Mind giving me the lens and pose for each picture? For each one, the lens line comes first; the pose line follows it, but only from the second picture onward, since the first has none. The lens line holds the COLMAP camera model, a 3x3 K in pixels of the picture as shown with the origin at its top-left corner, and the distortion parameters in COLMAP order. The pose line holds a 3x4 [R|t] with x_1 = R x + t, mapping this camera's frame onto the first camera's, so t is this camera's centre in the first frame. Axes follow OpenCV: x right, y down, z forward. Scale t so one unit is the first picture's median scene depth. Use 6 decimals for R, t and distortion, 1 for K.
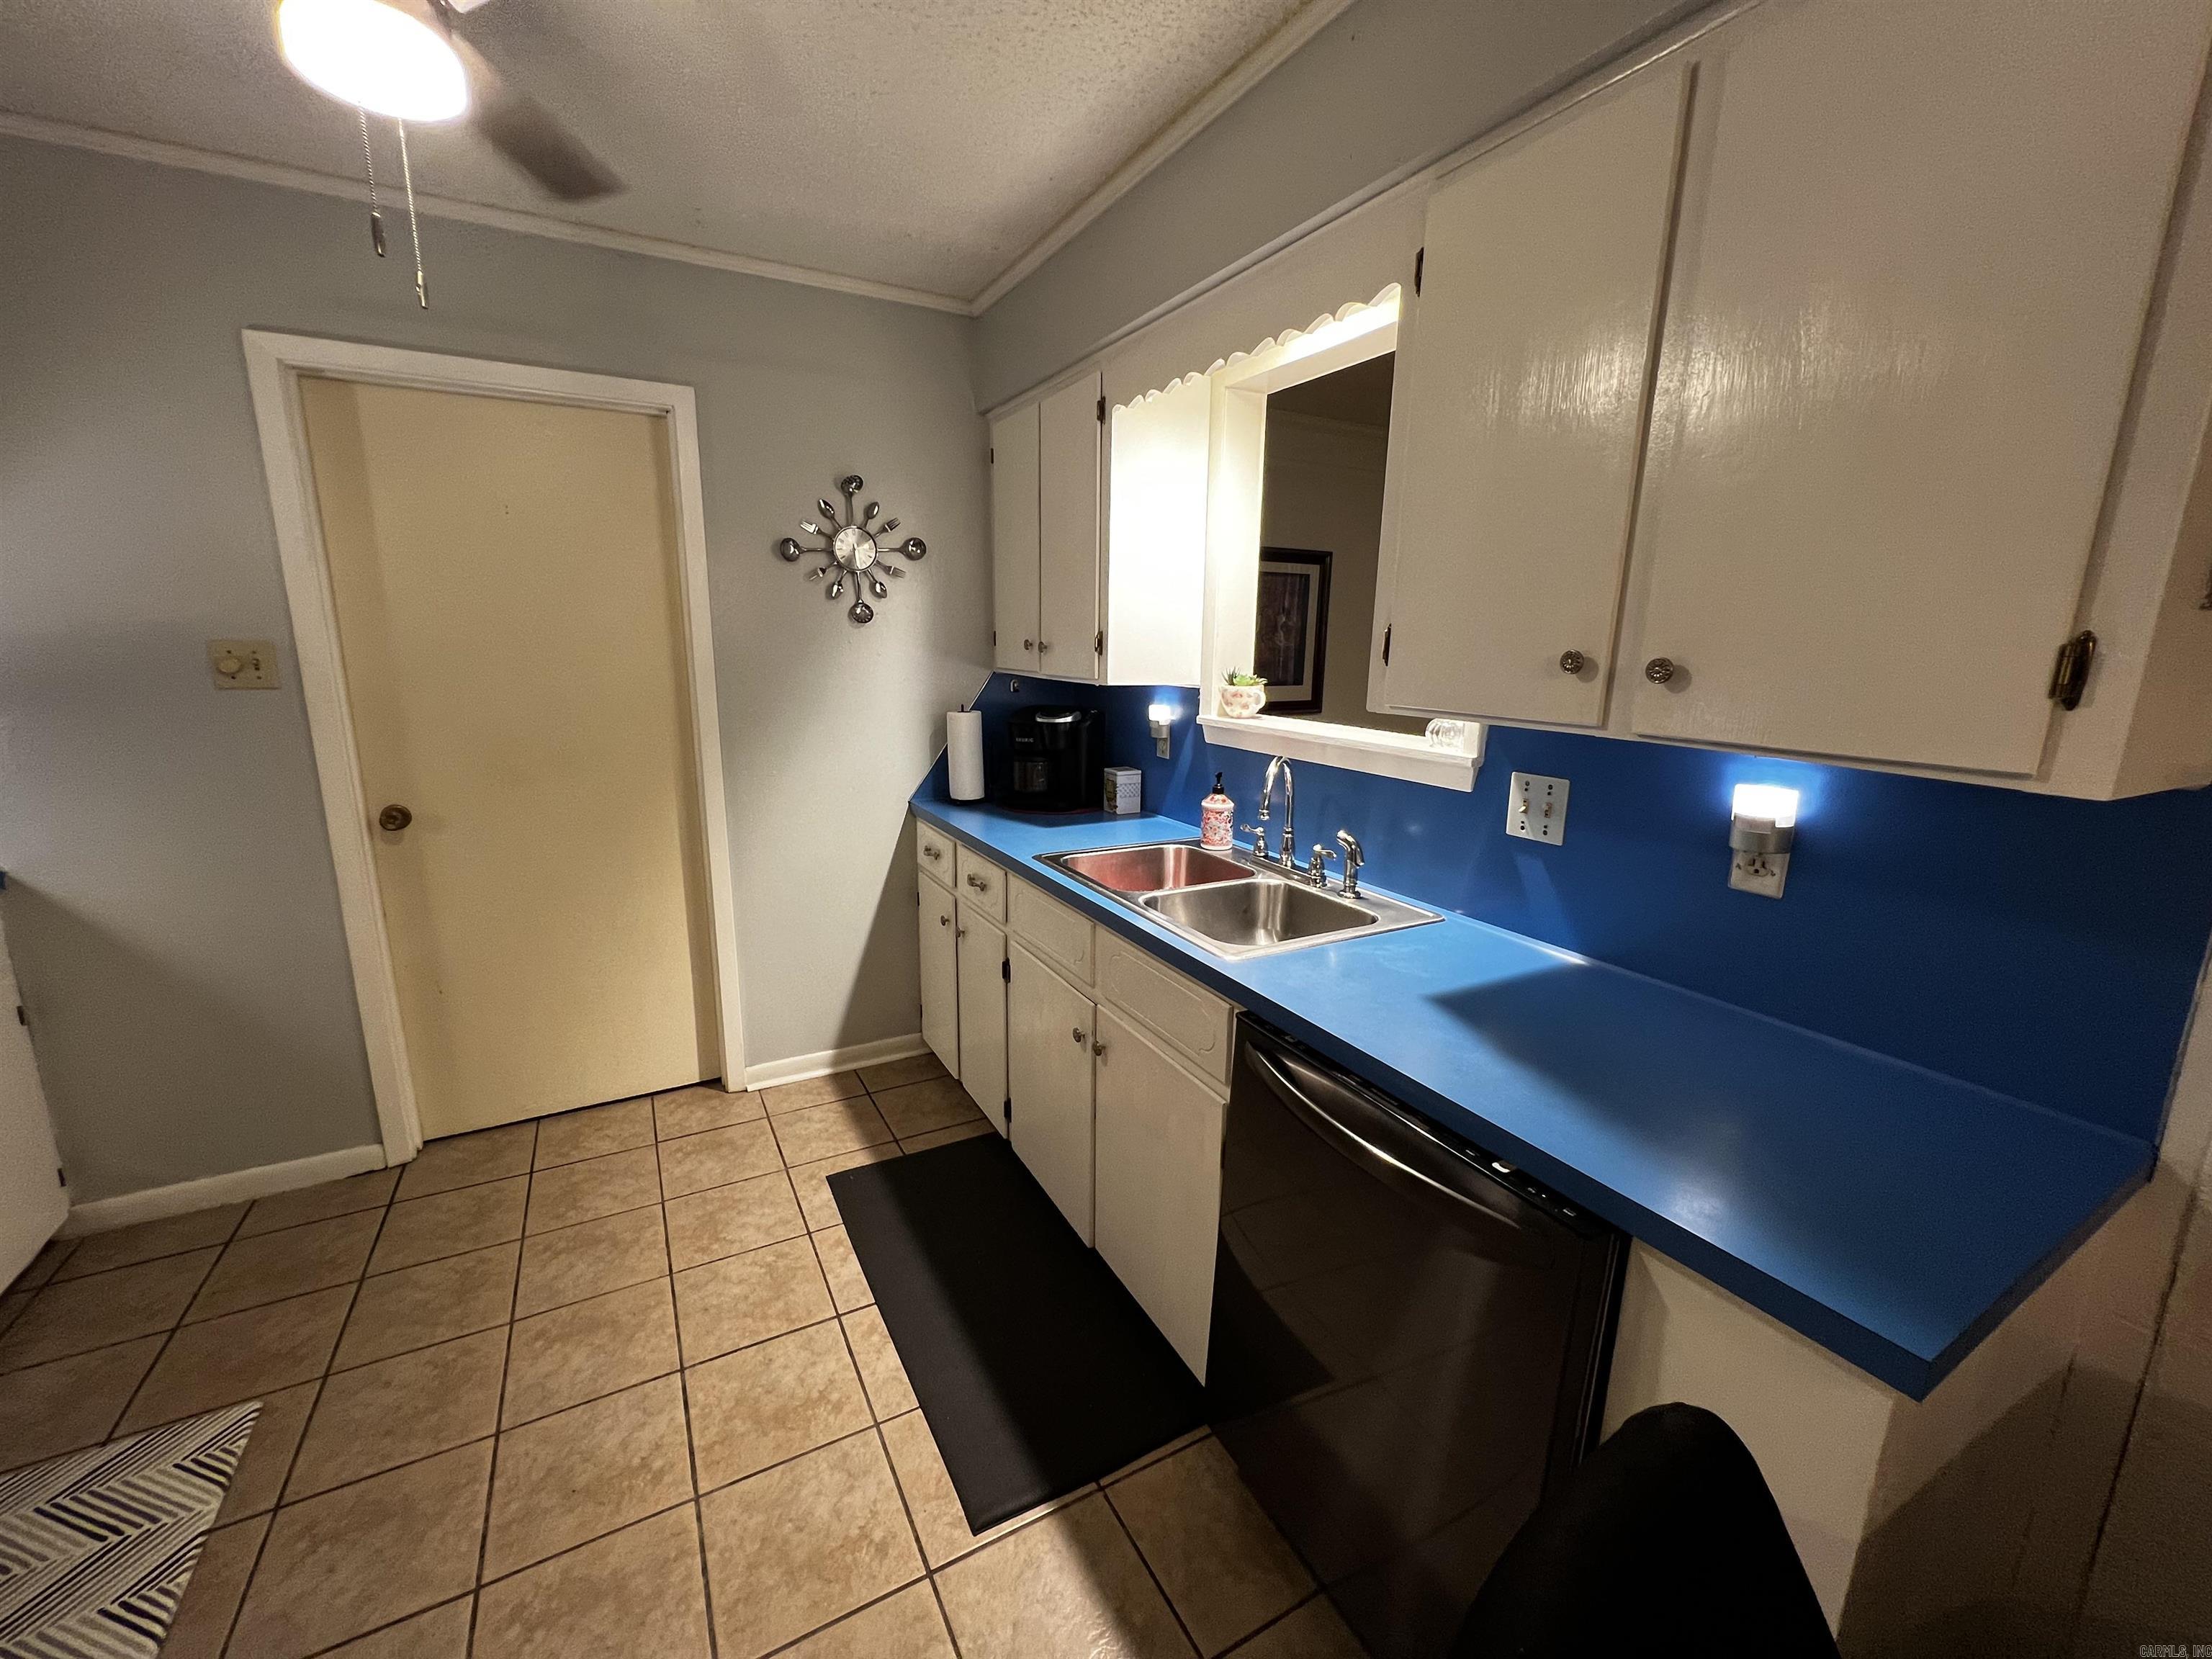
lens RADIAL K [[889.4, 0, 1096.7], [0, 889.4, 821.8], [0, 0, 1]] dist [-0.001126, 0.000364]
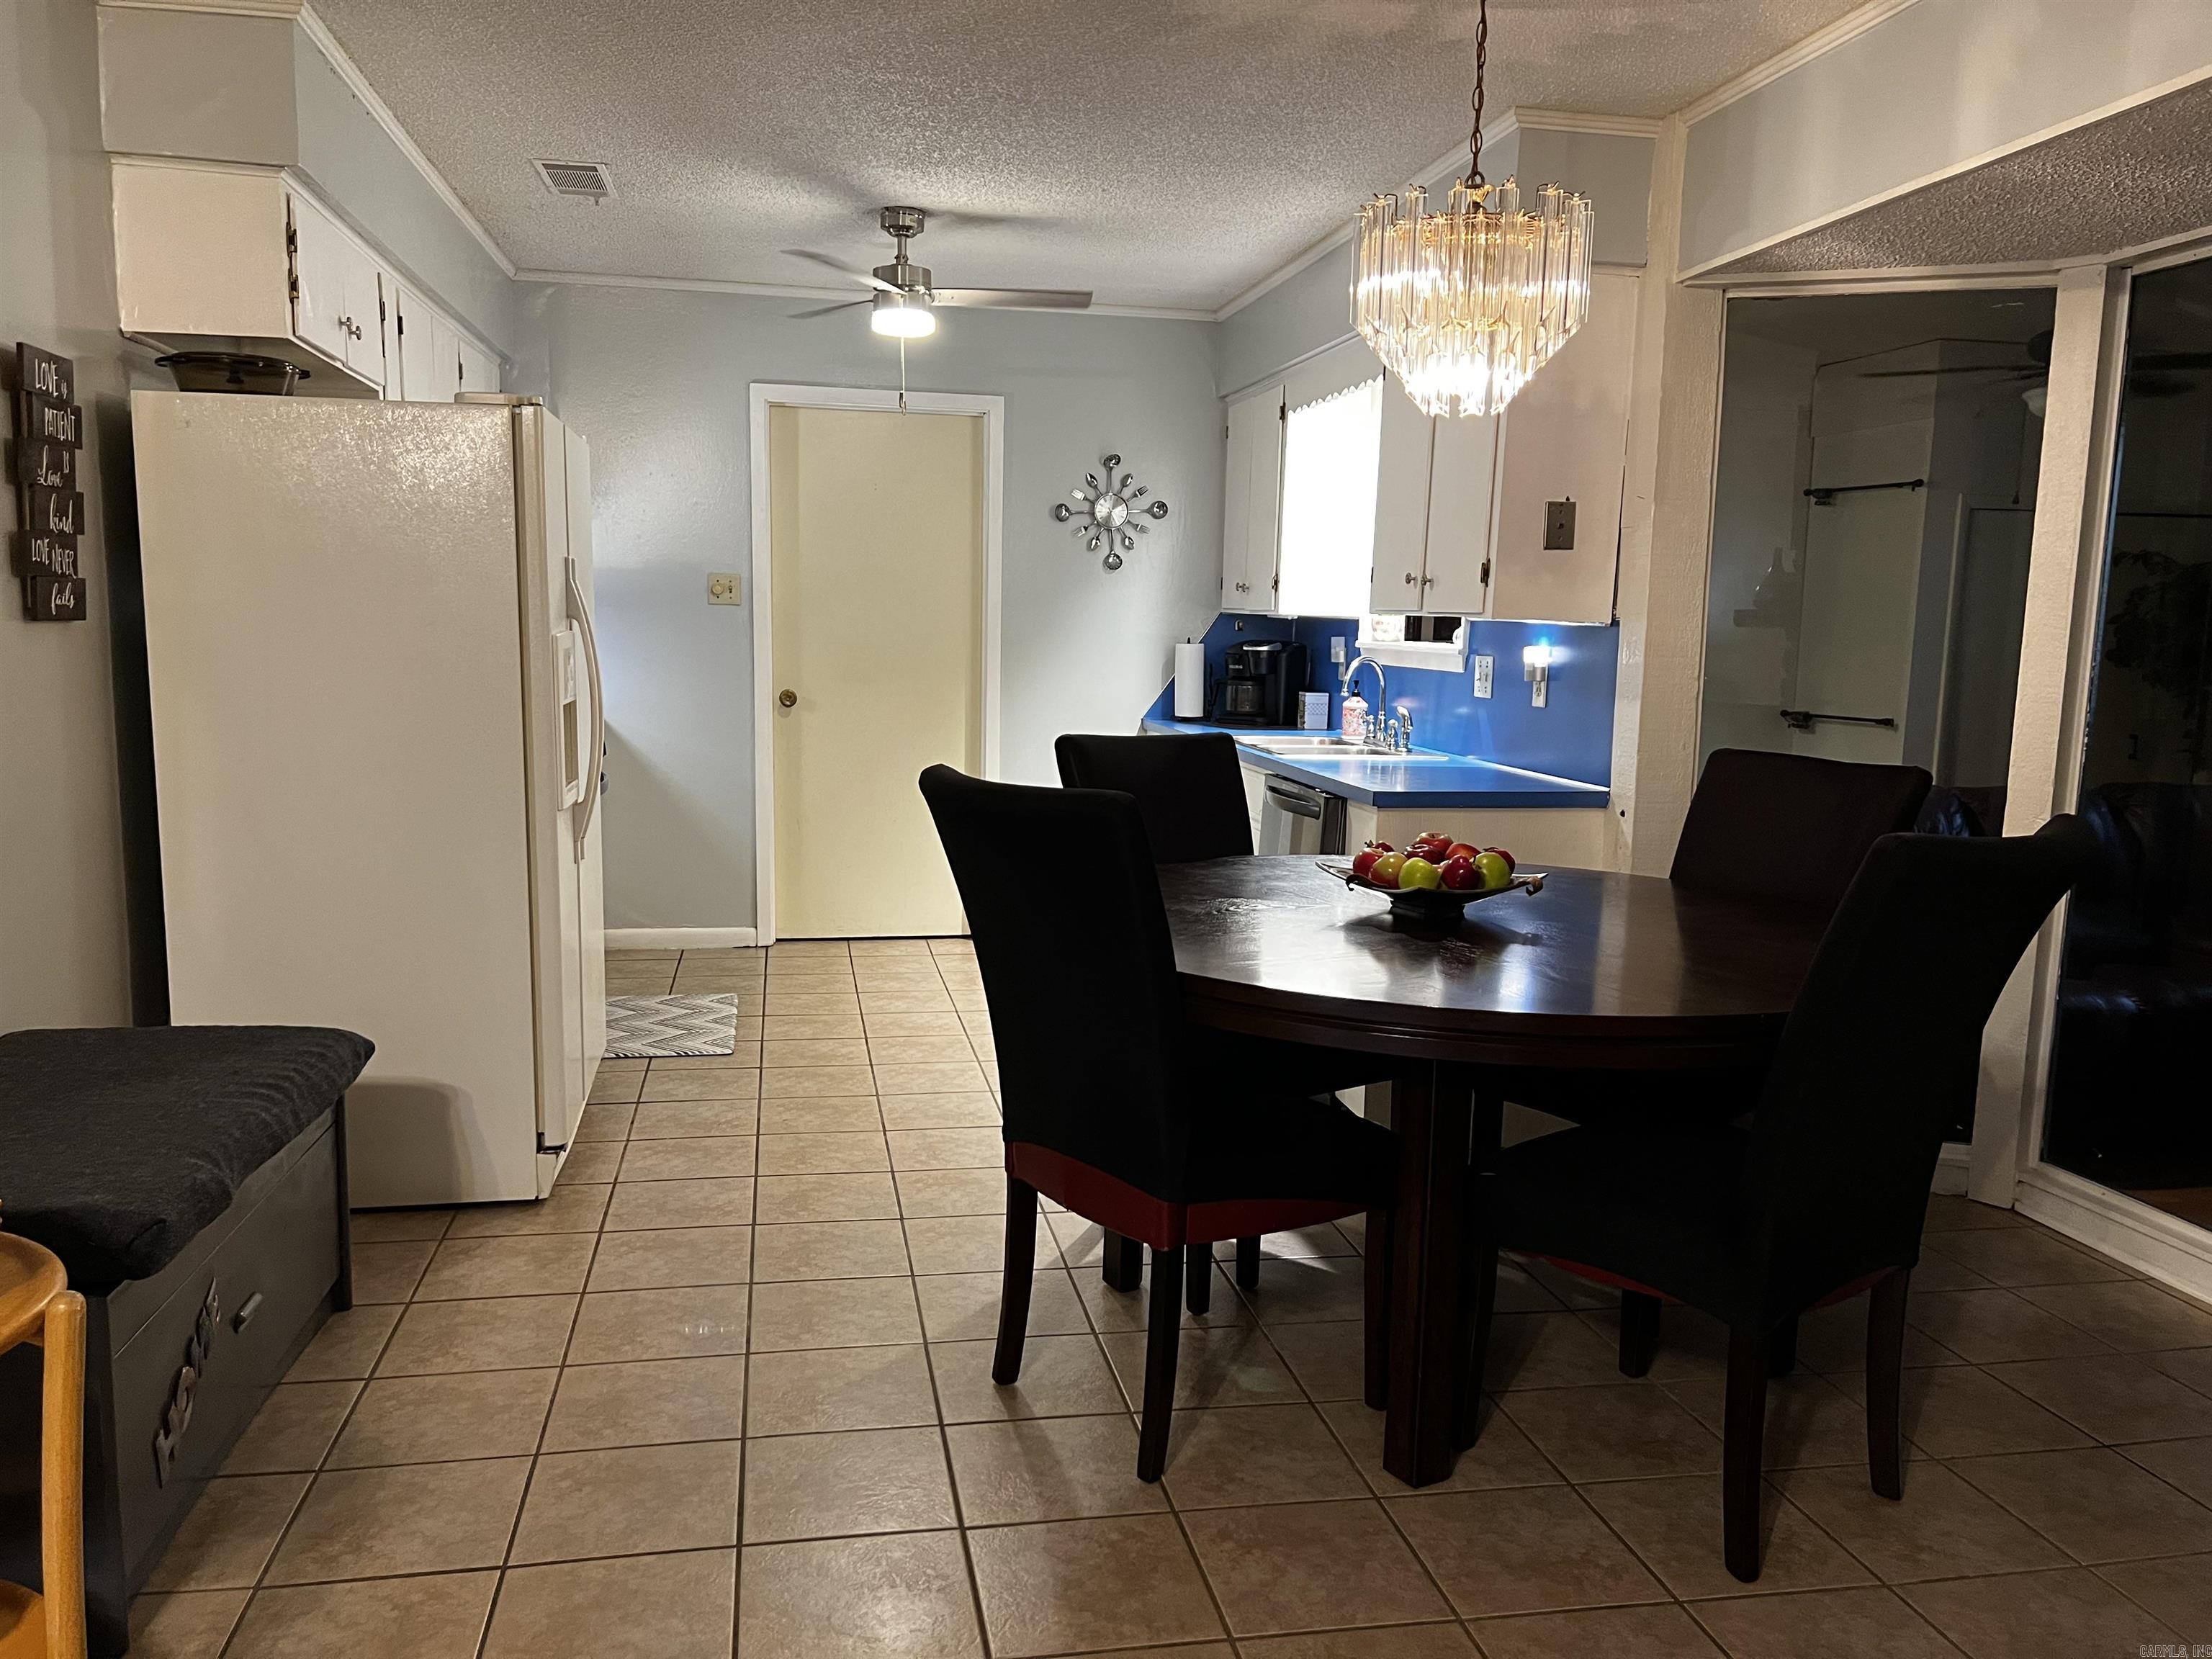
lens RADIAL K [[1661.2, 0, 1090.1], [0, 1661.2, 839.4], [0, 0, 1]] dist [0.059543, -0.061419]
pose [[0.949274, 0.054200, -0.309745, 0.575162], [-0.077425, 0.994995, -0.063177, 0.389191], [0.304771, 0.083954, 0.948718, -1.526033]]
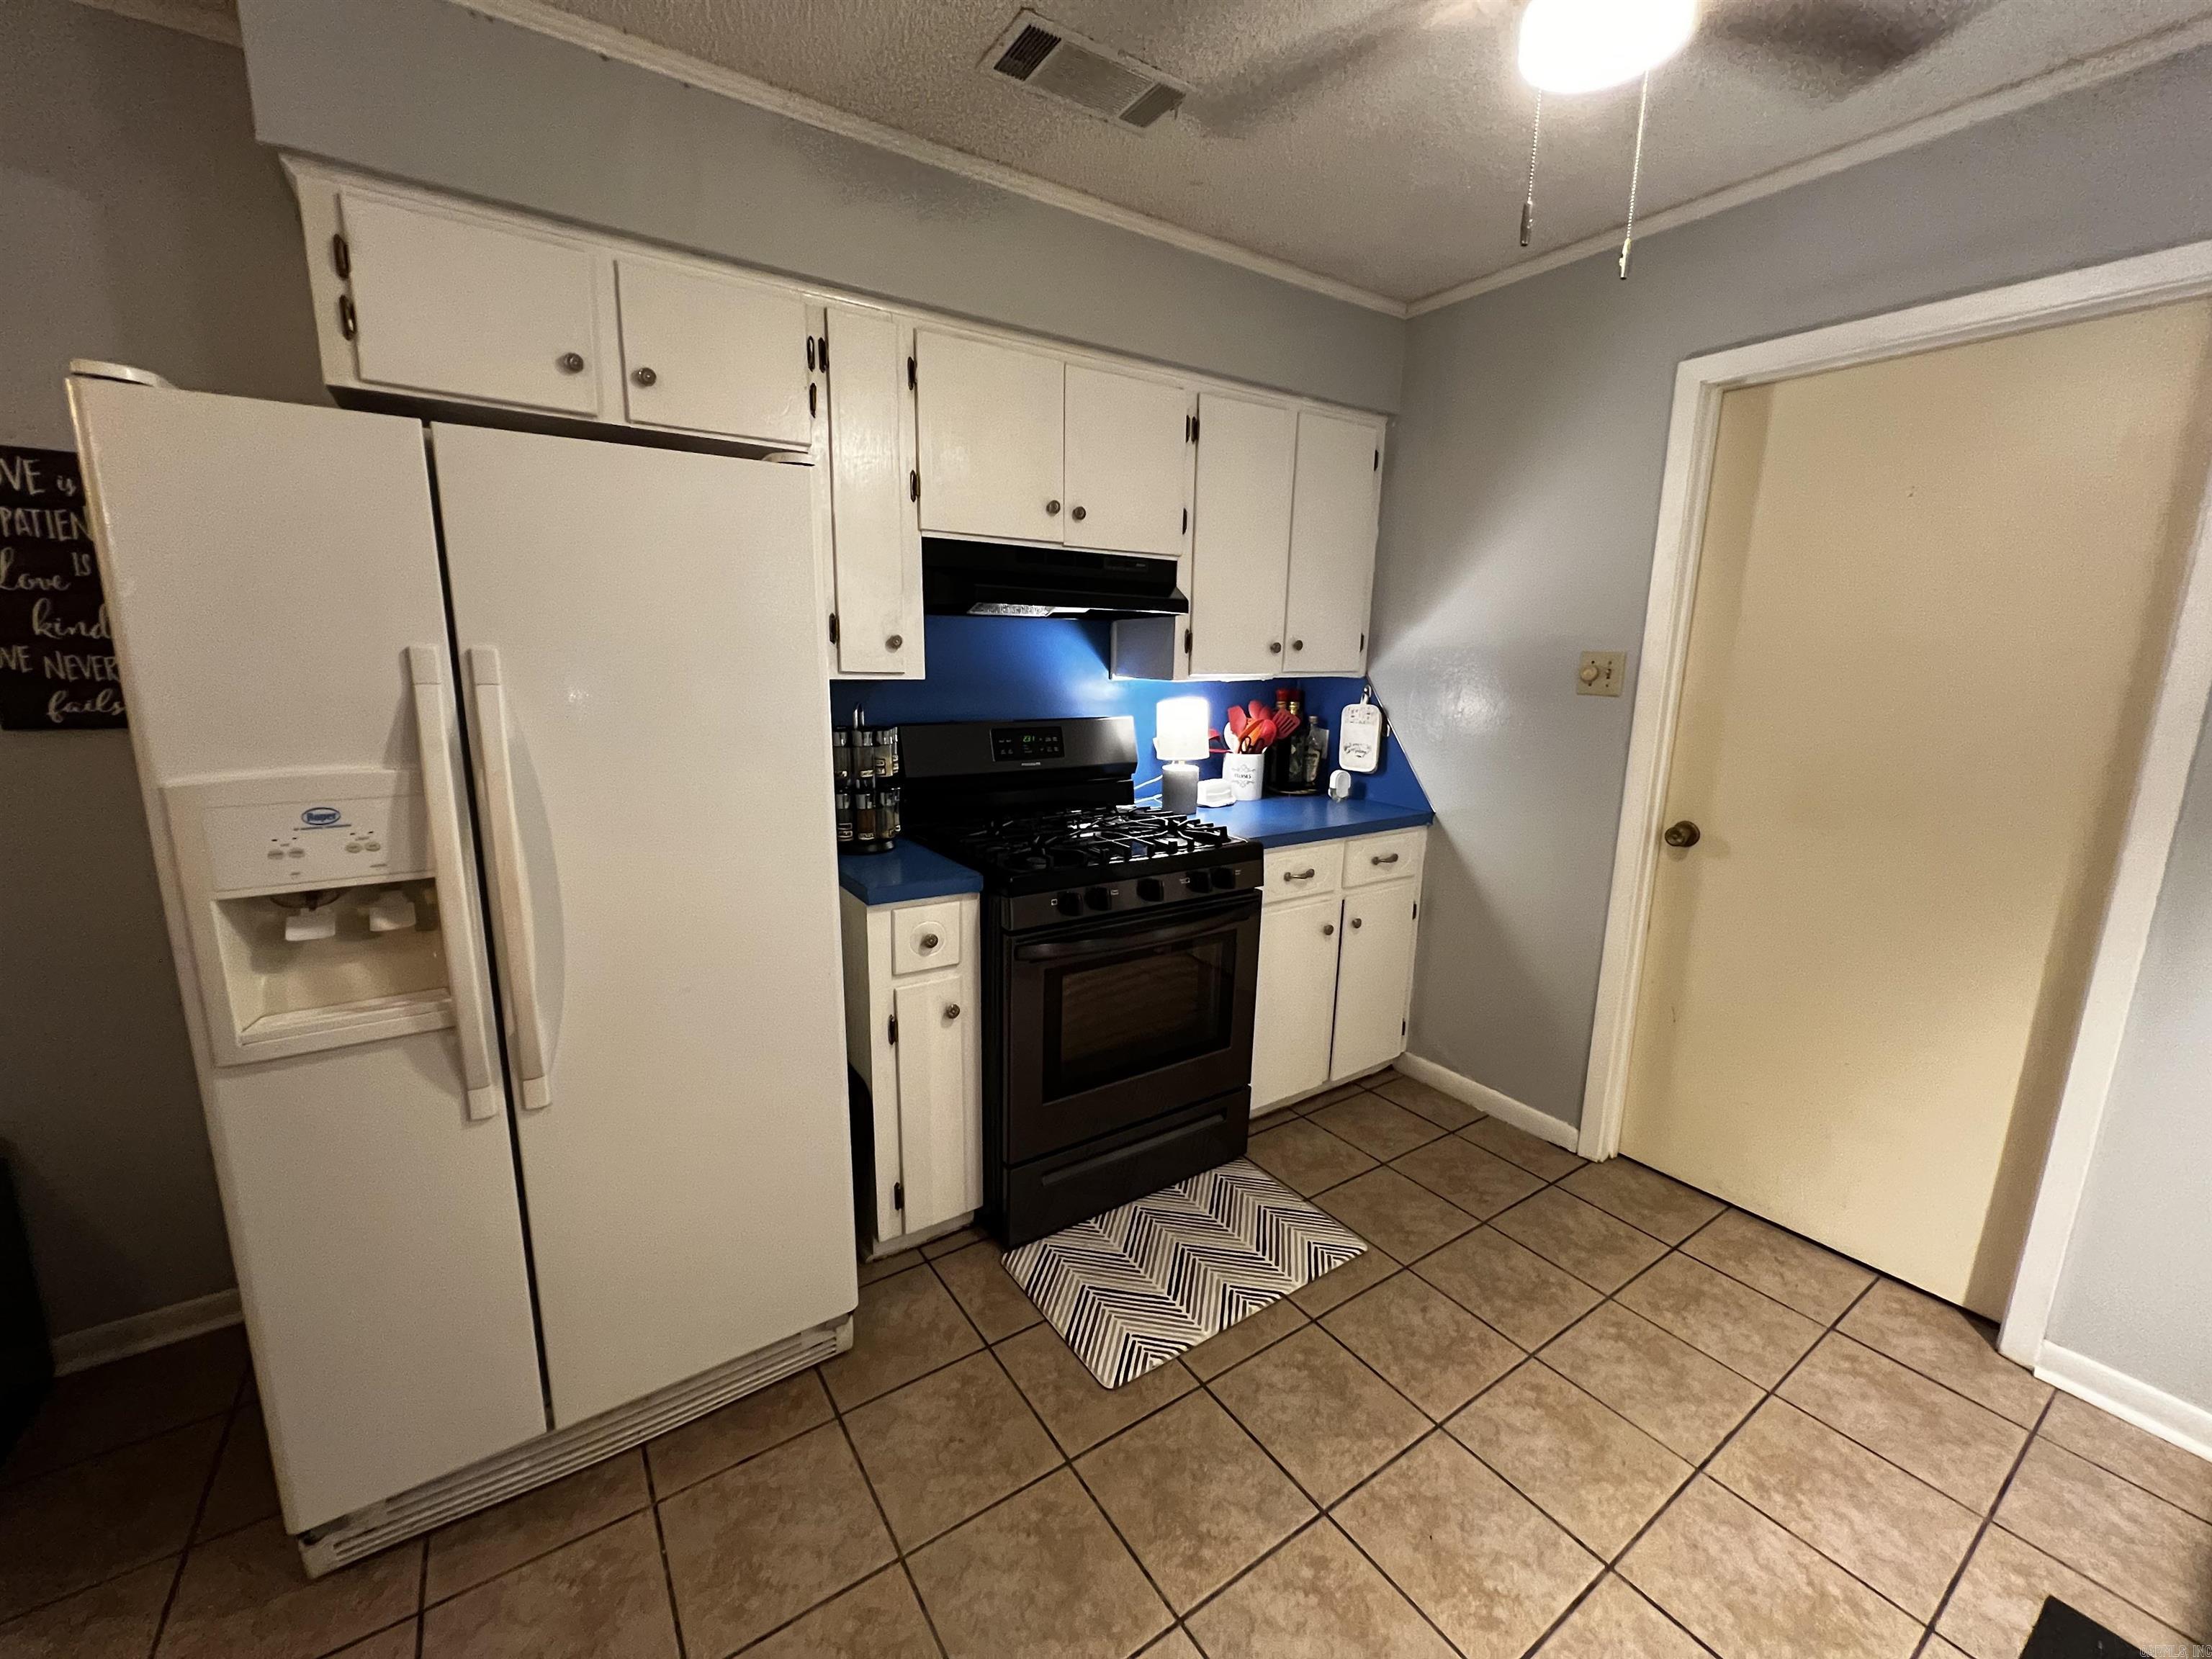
lens RADIAL K [[889.4, 0, 1101.4], [0, 889.4, 820.1], [0, 0, 1]] dist [-0.001126, 0.000364]
pose [[0.087712, 0.179901, -0.979766, 0.119367], [-0.214480, 0.963899, 0.157787, -0.039234], [0.972782, 0.196301, 0.123130, 0.277547]]
